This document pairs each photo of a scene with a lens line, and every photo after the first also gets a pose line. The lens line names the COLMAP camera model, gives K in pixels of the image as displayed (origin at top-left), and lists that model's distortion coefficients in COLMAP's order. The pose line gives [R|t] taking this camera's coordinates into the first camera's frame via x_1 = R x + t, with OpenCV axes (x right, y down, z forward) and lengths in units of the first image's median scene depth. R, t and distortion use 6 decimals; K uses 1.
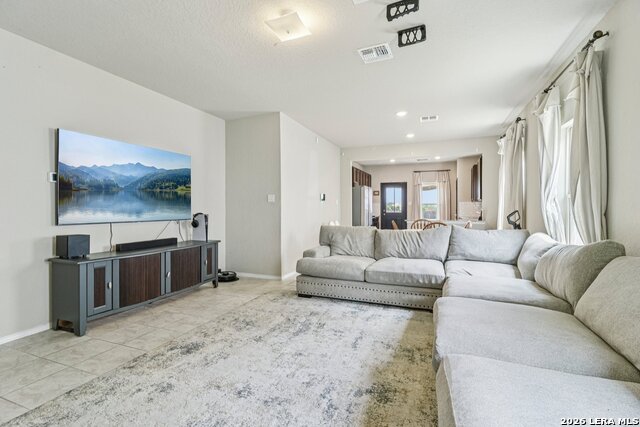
lens RADIAL K [[294.2, 0, 321.6], [0, 294.2, 214.0], [0, 0, 1]] dist [0.018095, -0.000174]
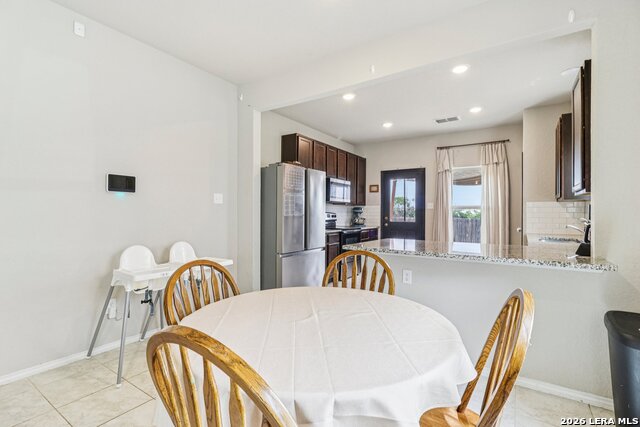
lens RADIAL K [[294.2, 0, 321.6], [0, 294.2, 214.0], [0, 0, 1]] dist [0.018095, -0.000174]
pose [[0.977130, 0.009708, -0.212422, 0.223633], [-0.013820, 0.999745, -0.017883, -0.008096], [0.212194, 0.020410, 0.977014, 0.424515]]
